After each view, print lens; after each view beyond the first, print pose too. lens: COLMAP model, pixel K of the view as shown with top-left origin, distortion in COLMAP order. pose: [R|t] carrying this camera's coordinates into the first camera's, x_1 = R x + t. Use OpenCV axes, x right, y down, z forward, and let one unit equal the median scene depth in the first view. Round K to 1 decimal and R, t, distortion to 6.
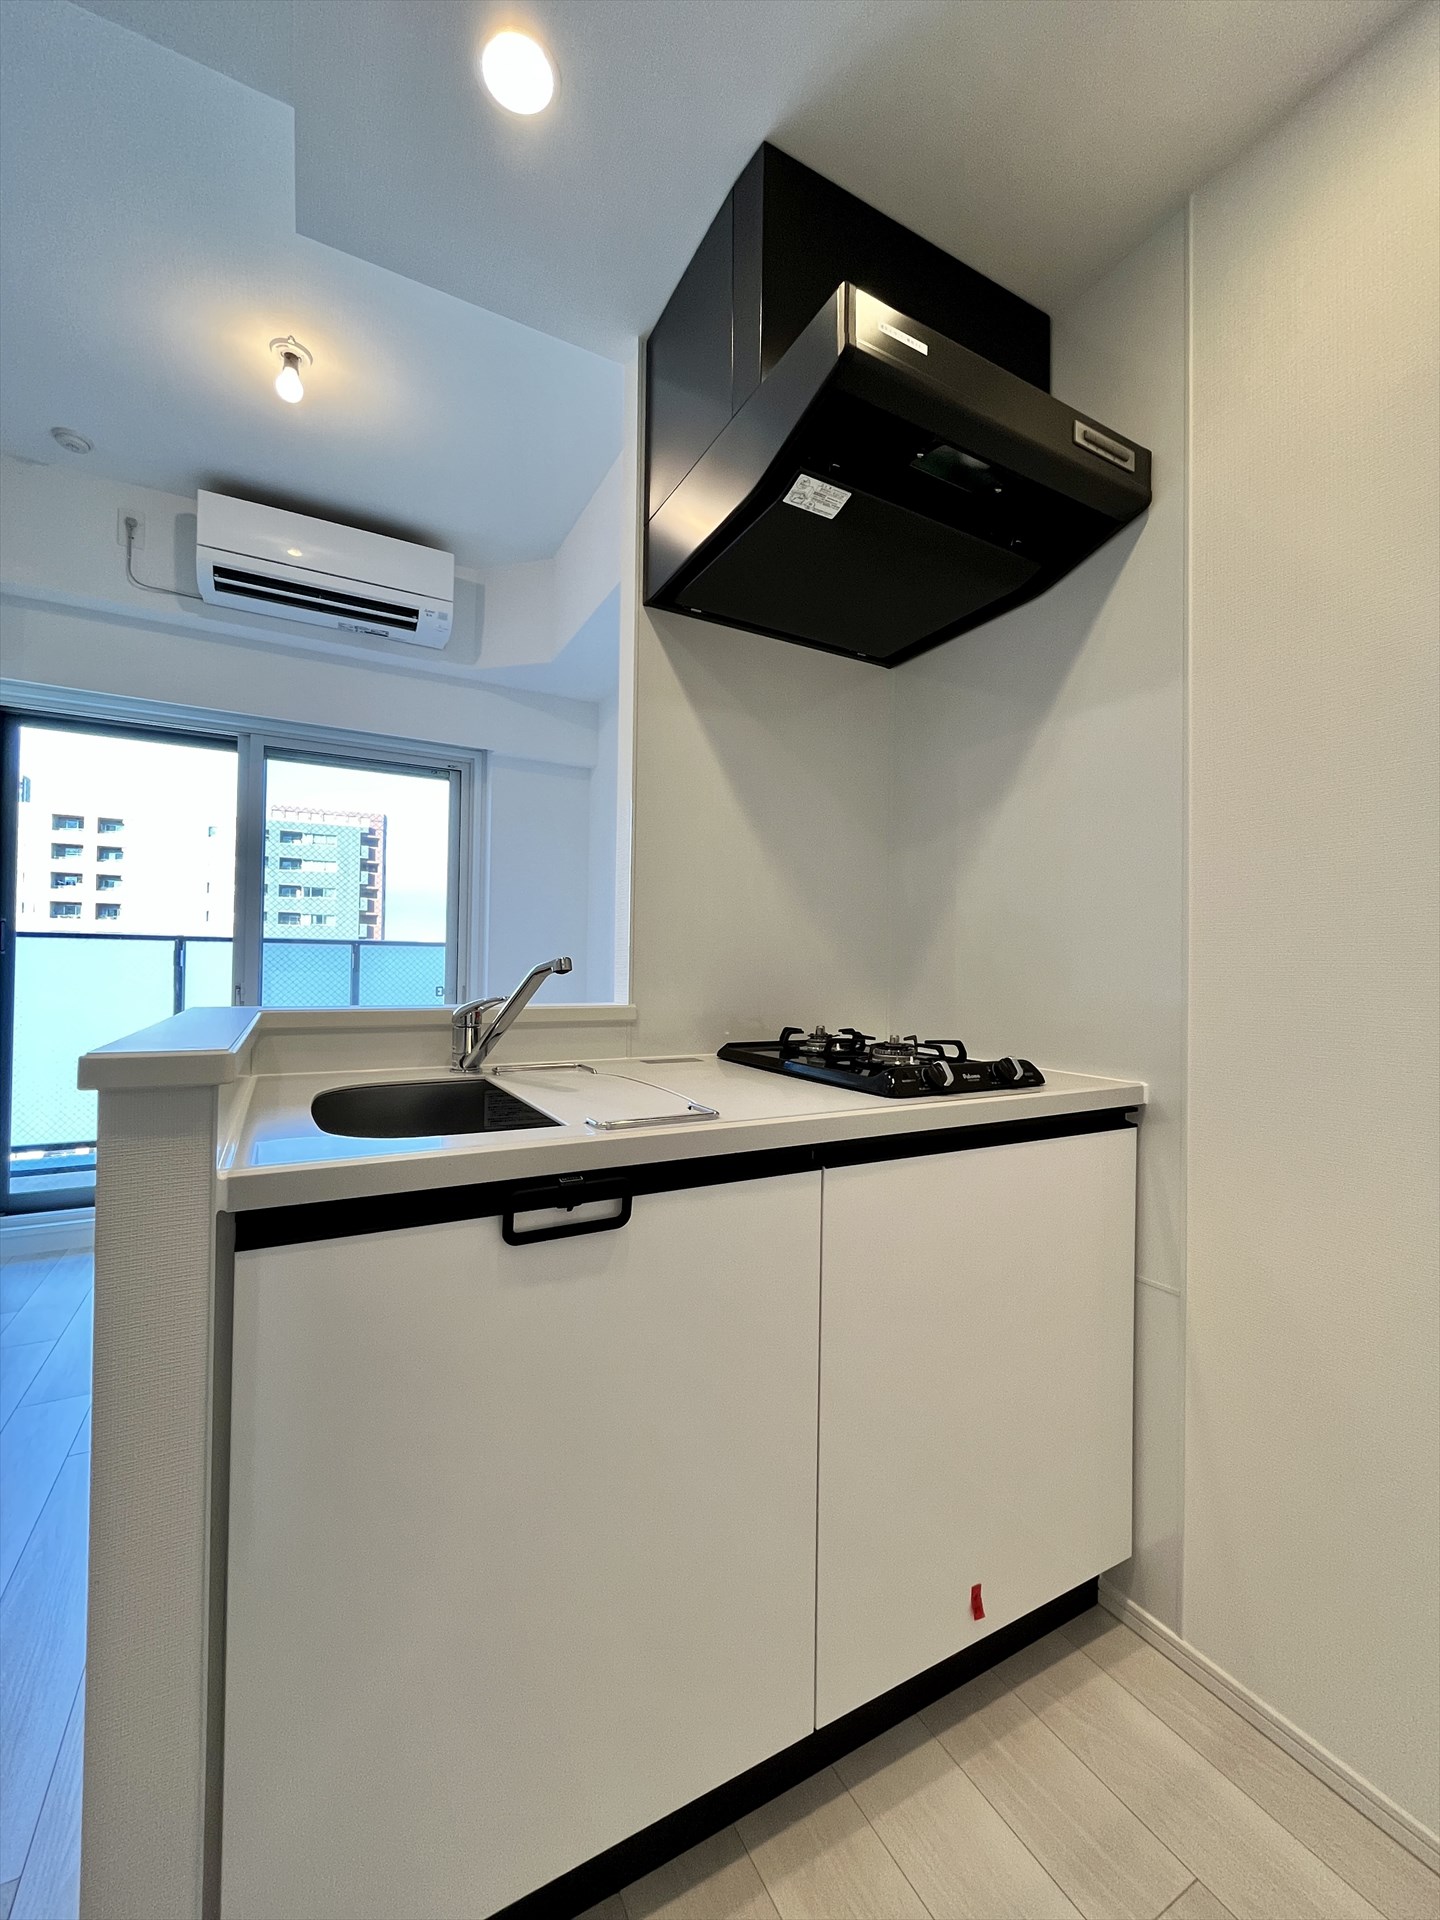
lens RADIAL K [[776.9, 0, 720.3], [0, 776.9, 987.4], [0, 0, 1]] dist [-0.002810, -0.000533]
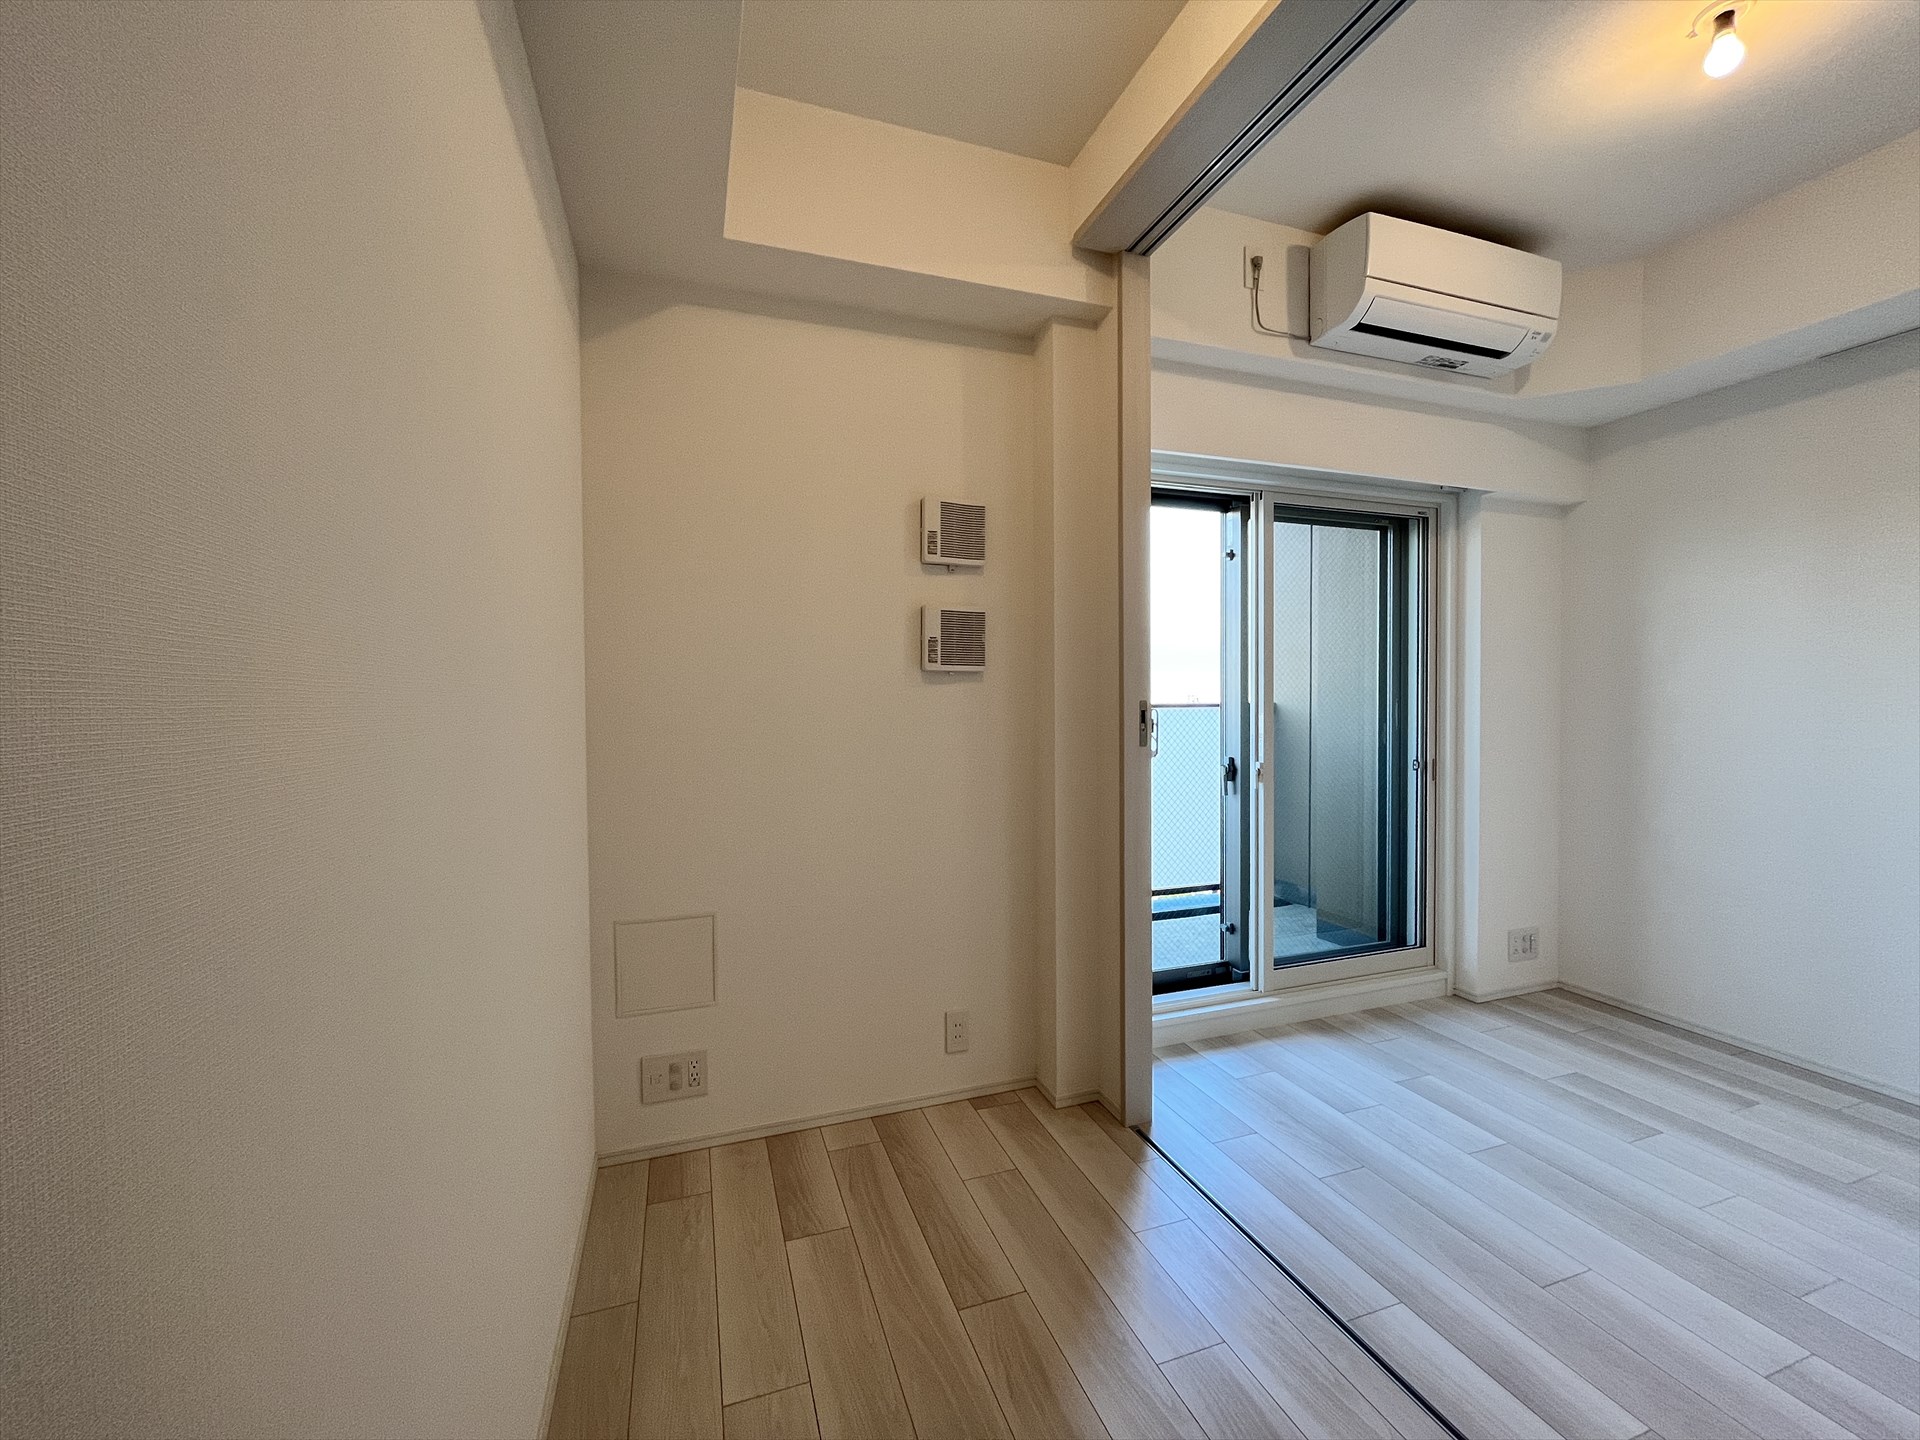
lens RADIAL K [[776.9, 0, 960.0], [0, 776.9, 720.0], [0, 0, 1]] dist [-0.002810, -0.000533]
pose [[0.986754, -0.023280, -0.160547, -0.898042], [0.024648, 0.999675, 0.006531, -0.088964], [0.160343, -0.010402, 0.987007, 0.068112]]
